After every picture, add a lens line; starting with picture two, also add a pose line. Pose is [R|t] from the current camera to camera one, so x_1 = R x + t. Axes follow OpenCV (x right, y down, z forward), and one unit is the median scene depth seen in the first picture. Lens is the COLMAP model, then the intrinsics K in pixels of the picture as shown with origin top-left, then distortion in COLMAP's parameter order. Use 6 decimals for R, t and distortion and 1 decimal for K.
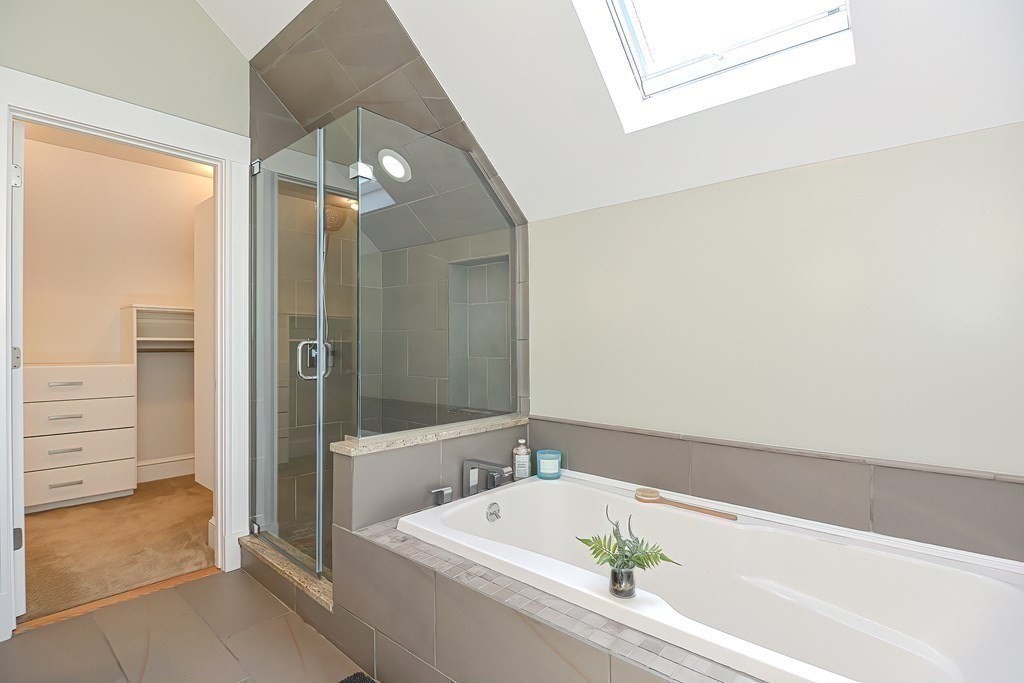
lens RADIAL K [[497.8, 0, 508.9], [0, 497.8, 340.9], [0, 0, 1]] dist [0.005086, -0.010149]
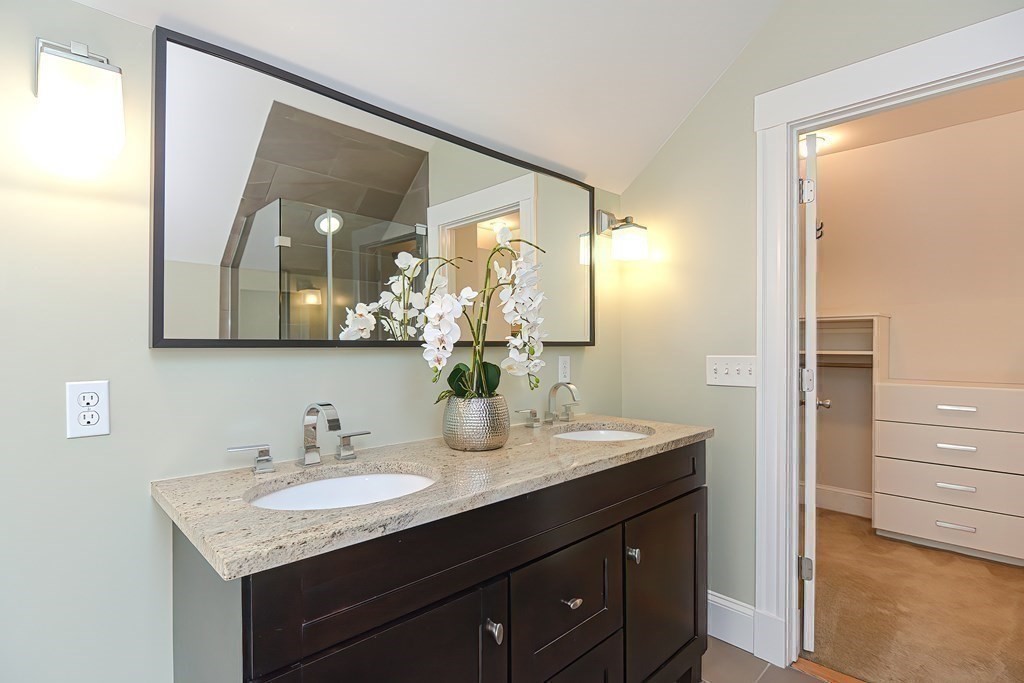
lens RADIAL K [[497.8, 0, 503.8], [0, 497.8, 342.9], [0, 0, 1]] dist [0.005086, -0.010149]
pose [[-0.077579, -0.008133, -0.996953, 0.012691], [0.003066, 0.999960, -0.008396, -0.023677], [0.996982, -0.003708, -0.077551, 0.376672]]
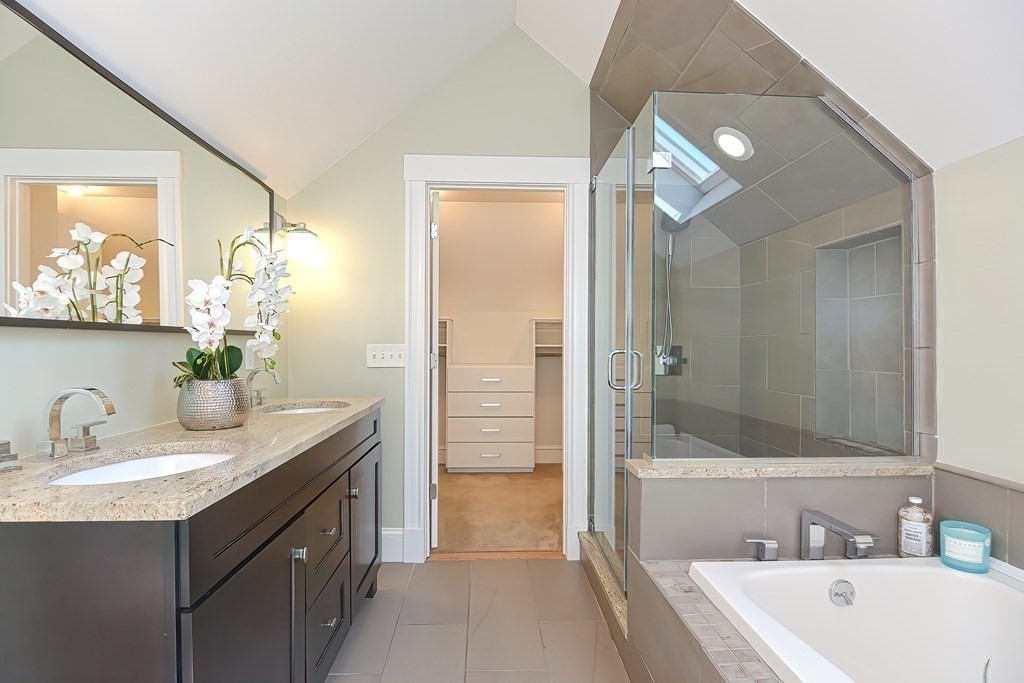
lens RADIAL K [[497.8, 0, 507.5], [0, 497.8, 341.8], [0, 0, 1]] dist [0.005086, -0.010149]
pose [[0.693765, -0.005708, -0.720179, 0.122590], [0.001929, 0.999980, -0.006068, -0.007987], [0.720199, 0.002821, 0.693762, 0.137447]]
